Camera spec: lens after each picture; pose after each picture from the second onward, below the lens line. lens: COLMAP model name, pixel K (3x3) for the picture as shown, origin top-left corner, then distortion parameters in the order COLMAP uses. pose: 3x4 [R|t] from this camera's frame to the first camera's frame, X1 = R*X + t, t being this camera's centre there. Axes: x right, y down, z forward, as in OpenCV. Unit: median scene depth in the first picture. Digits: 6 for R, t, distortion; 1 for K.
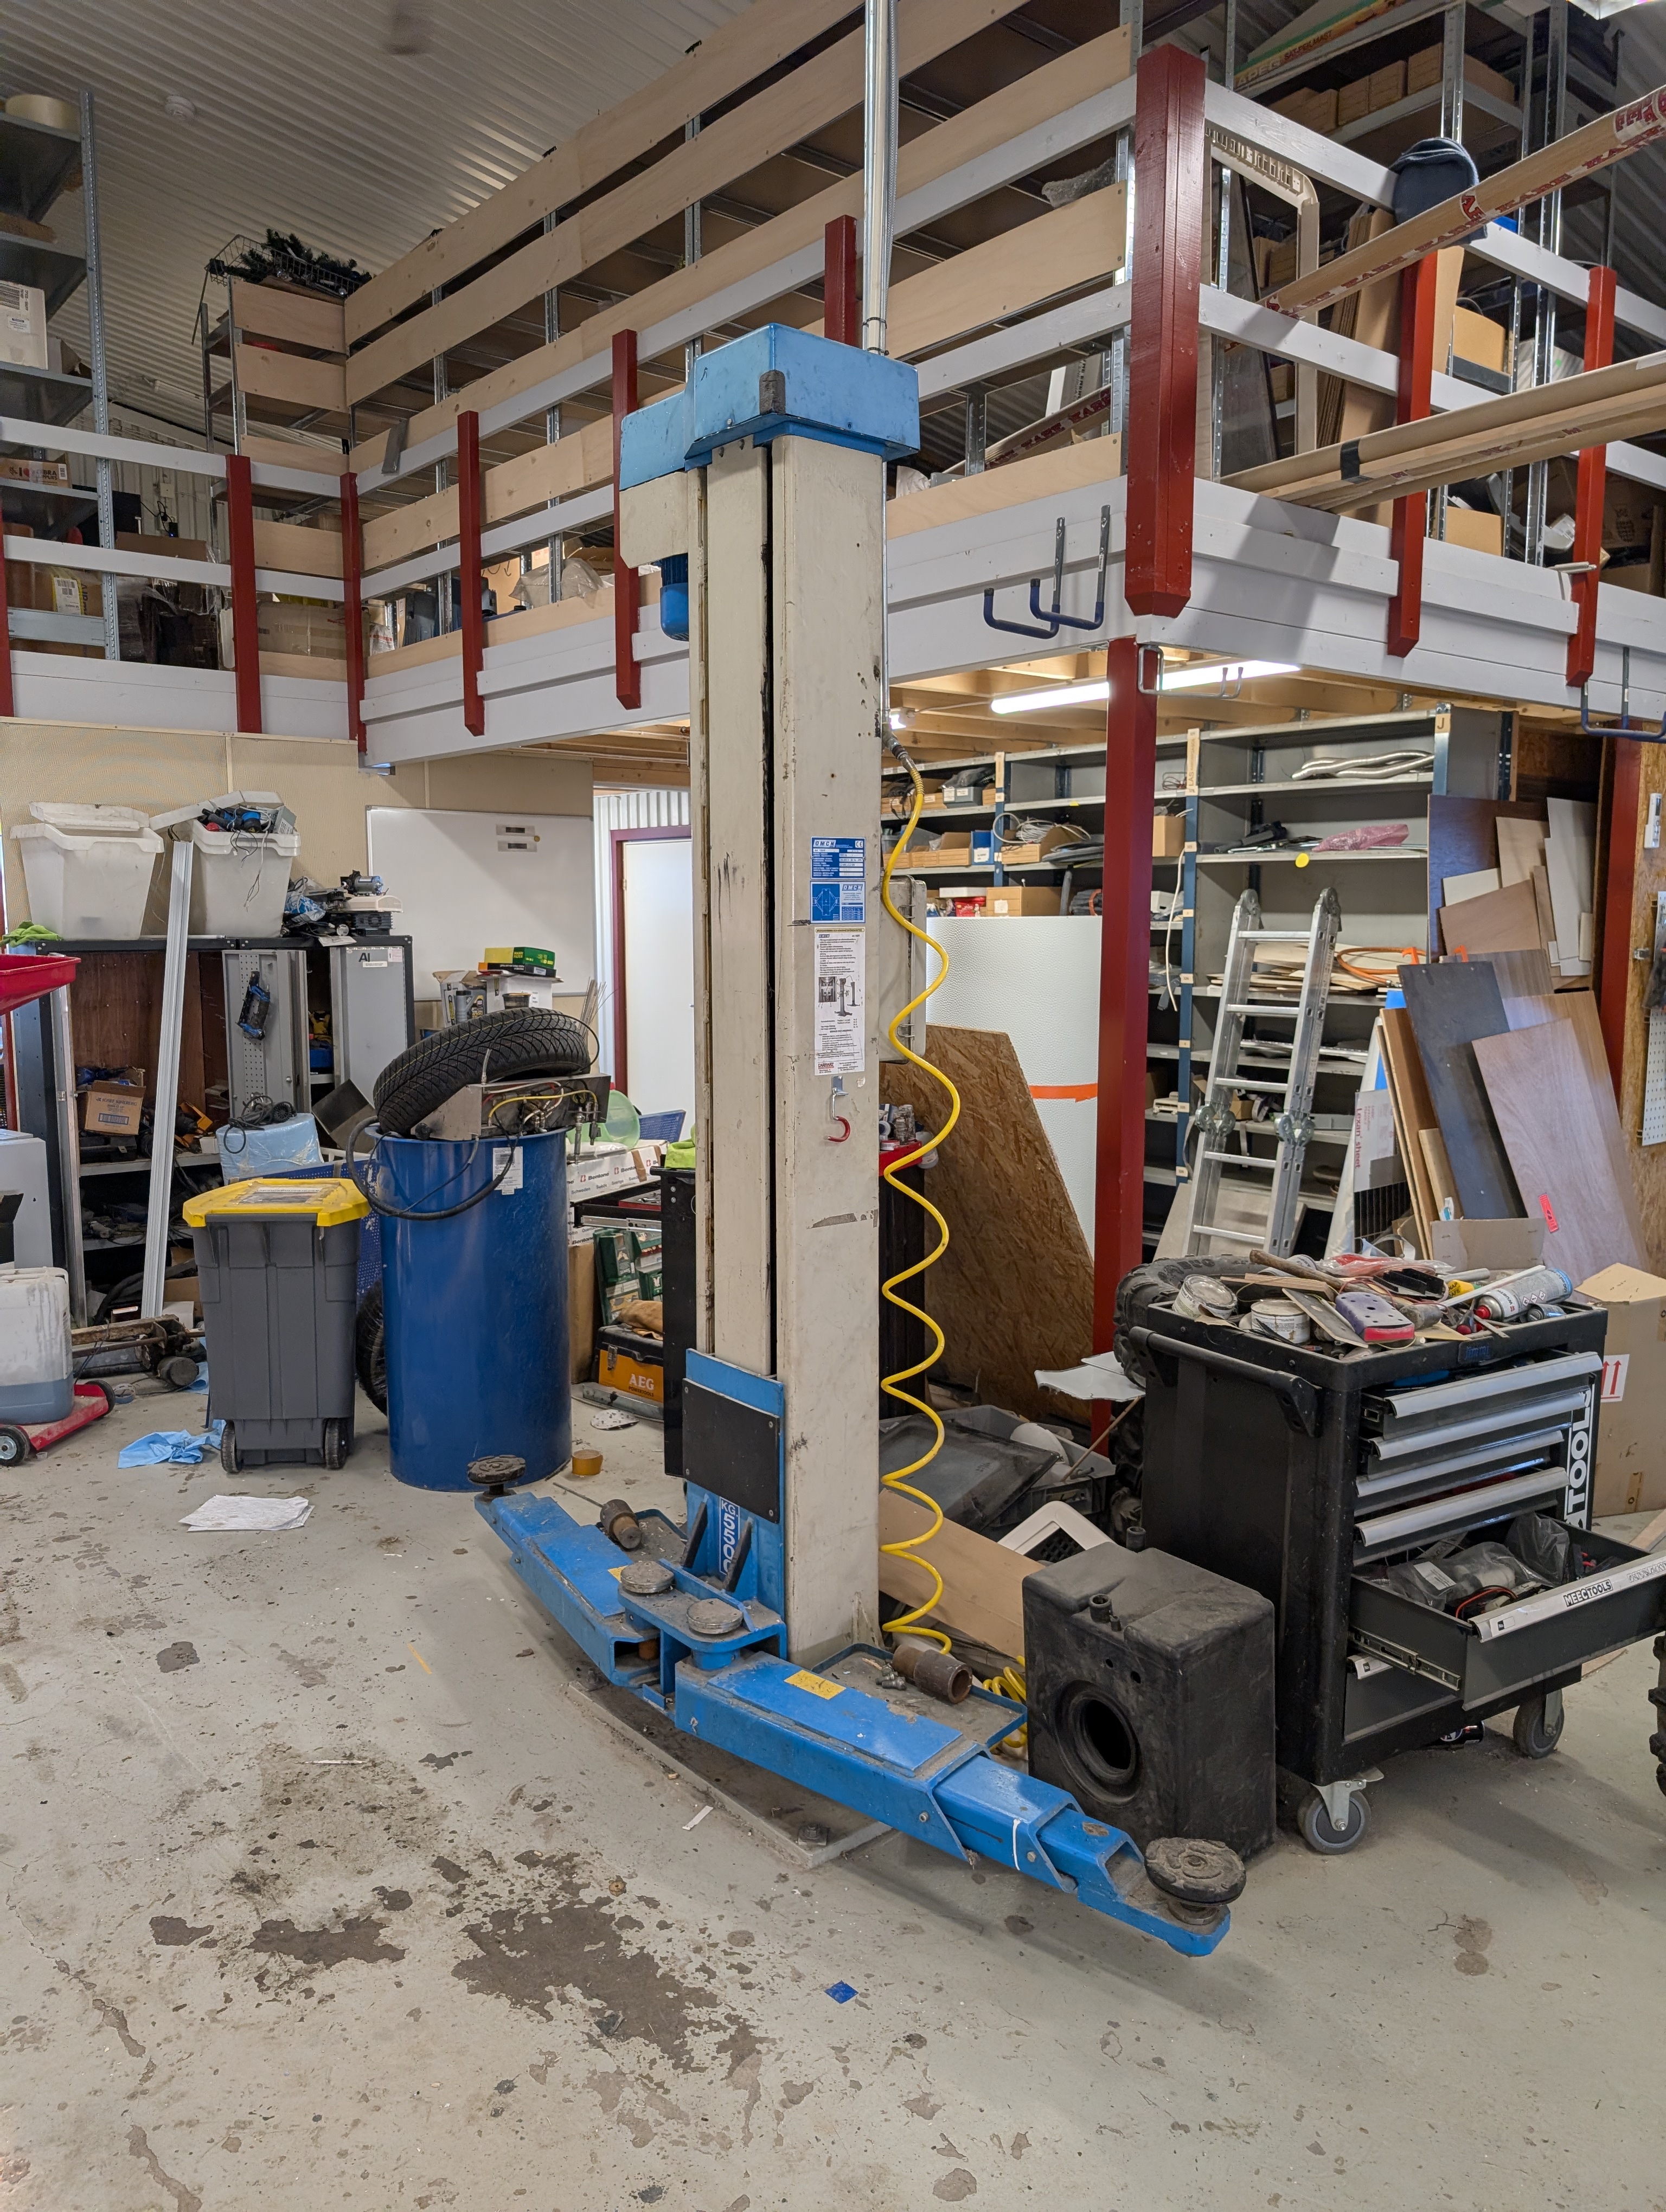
lens RADIAL K [[1577.6, 0, 828.4], [0, 1577.6, 1105.6], [0, 0, 1]] dist [-0.003341, -0.015087]
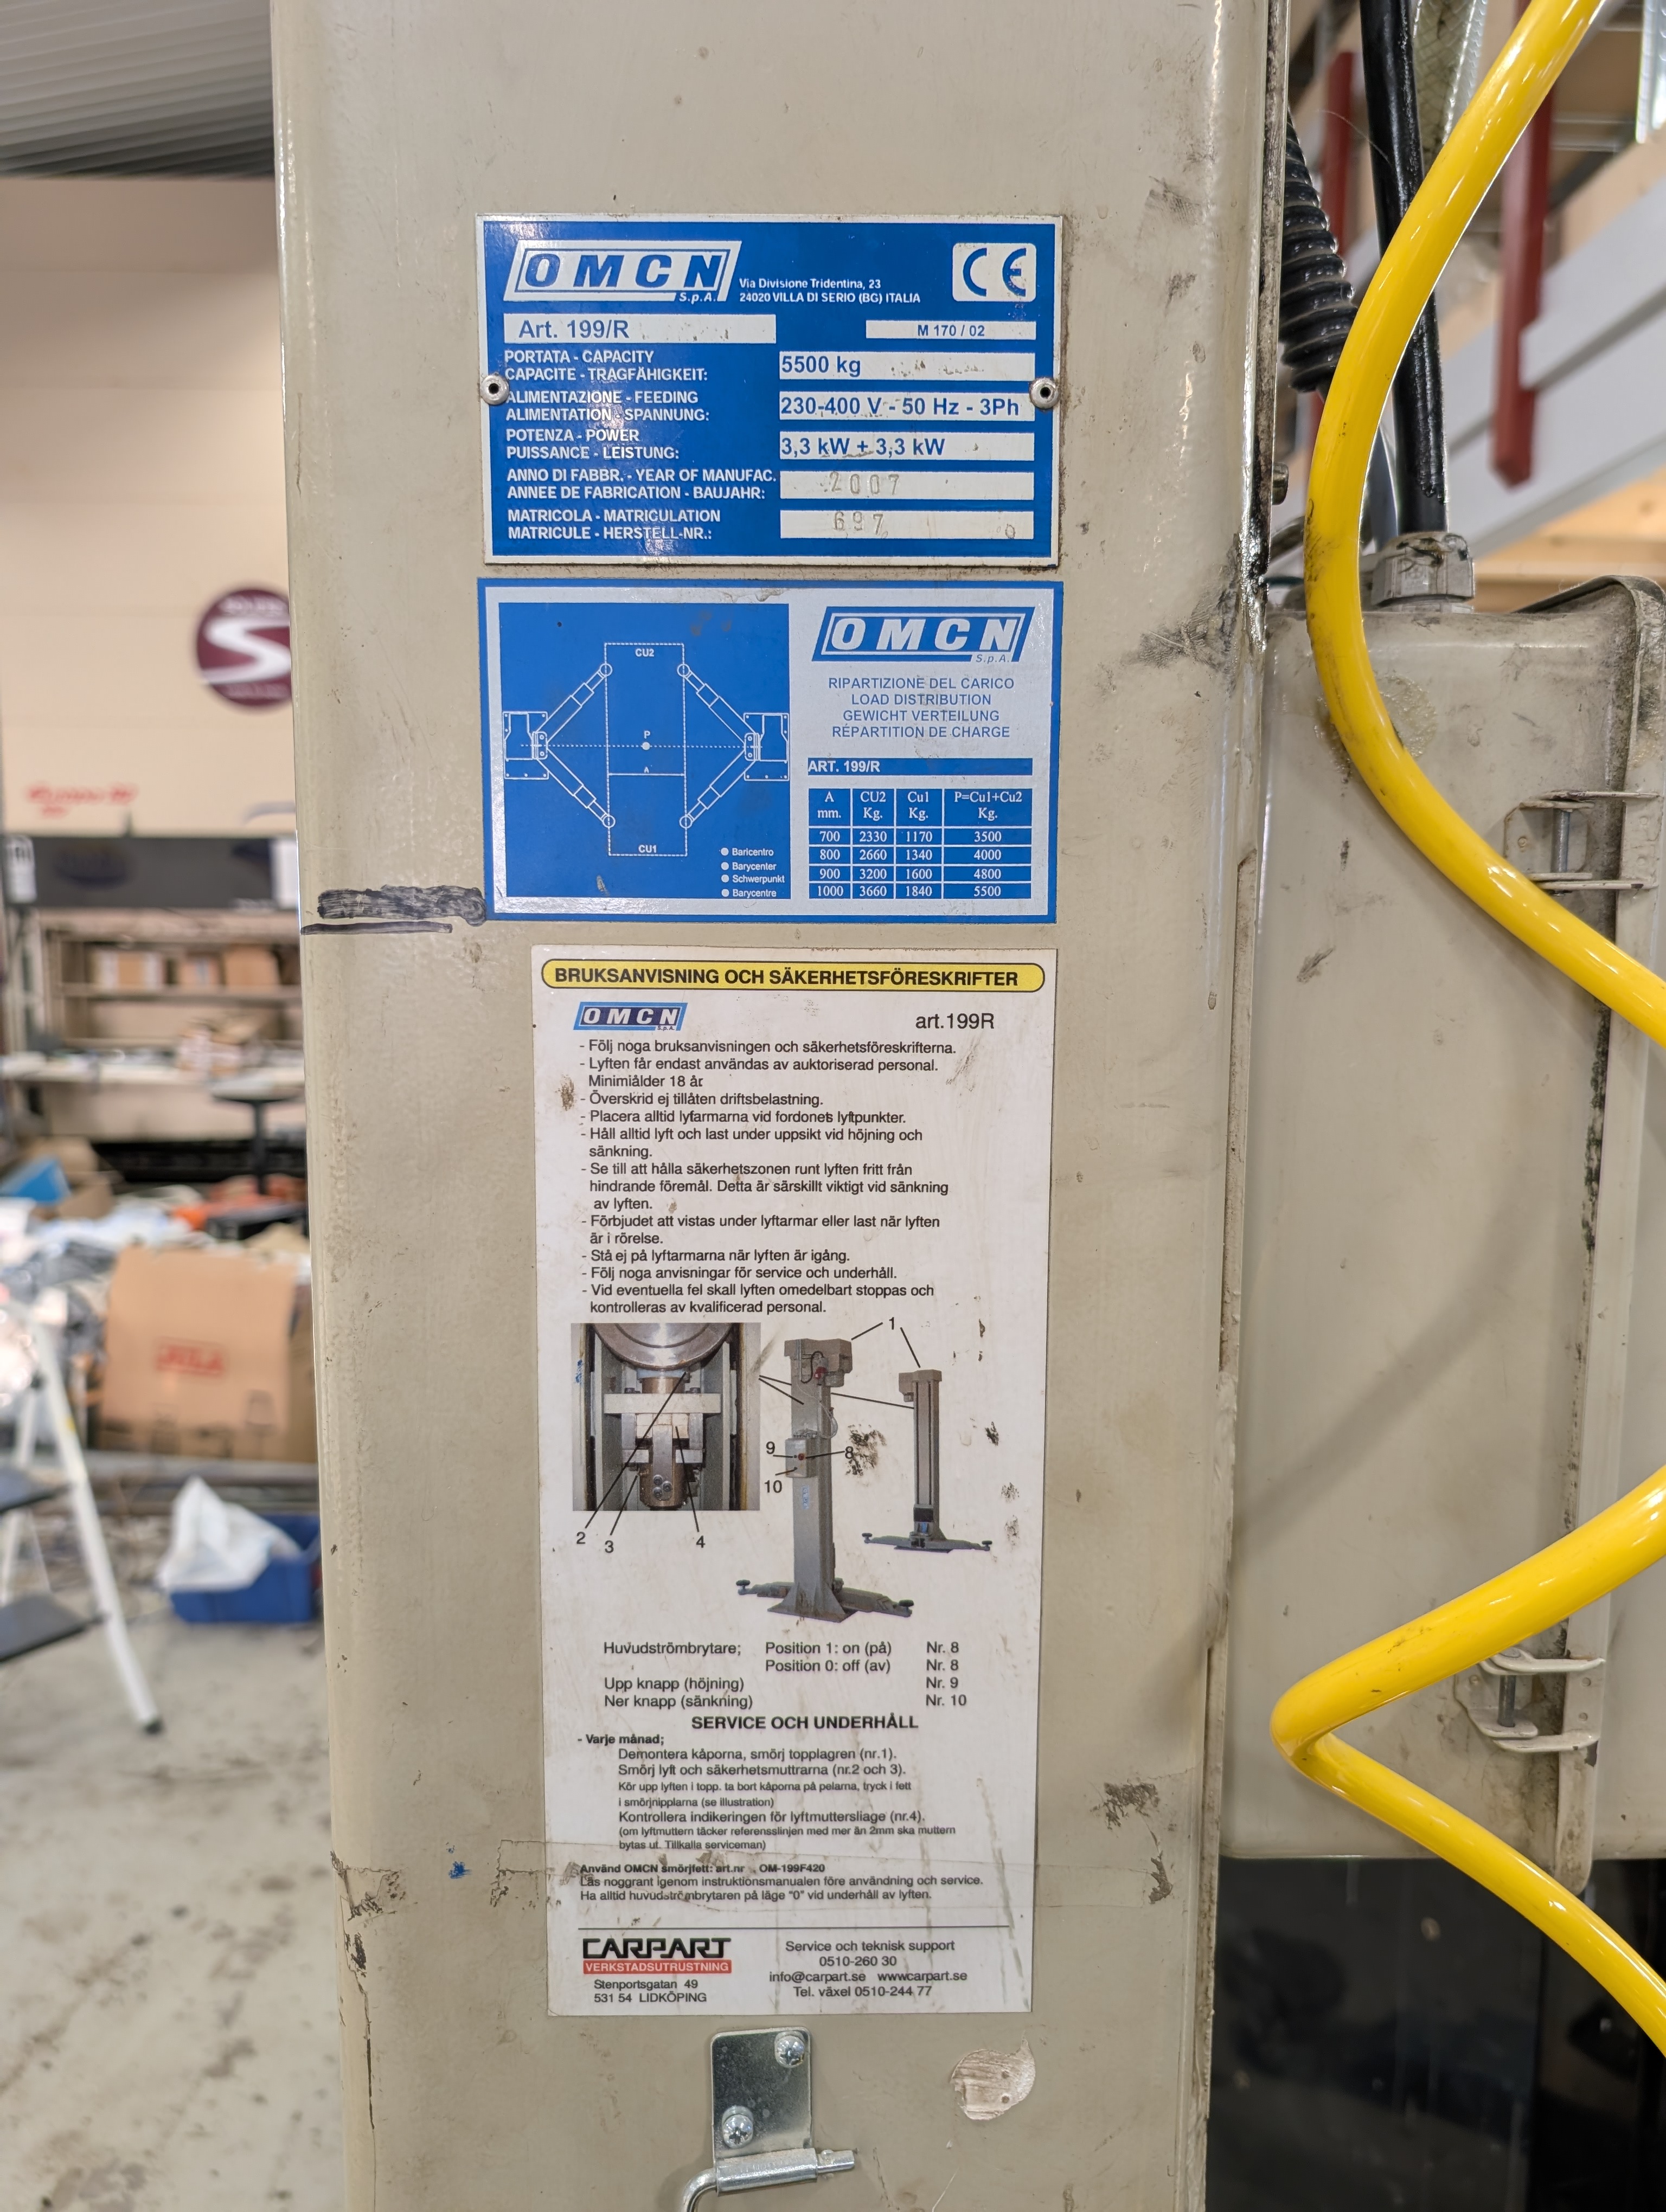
lens RADIAL K [[1577.6, 0, 839.0], [0, 1577.6, 1094.5], [0, 0, 1]] dist [-0.003341, -0.015087]
pose [[0.773491, 0.077329, -0.629073, 0.091194], [-0.085557, 0.996184, 0.017258, -0.103515], [0.628007, 0.040472, 0.777155, 0.899478]]
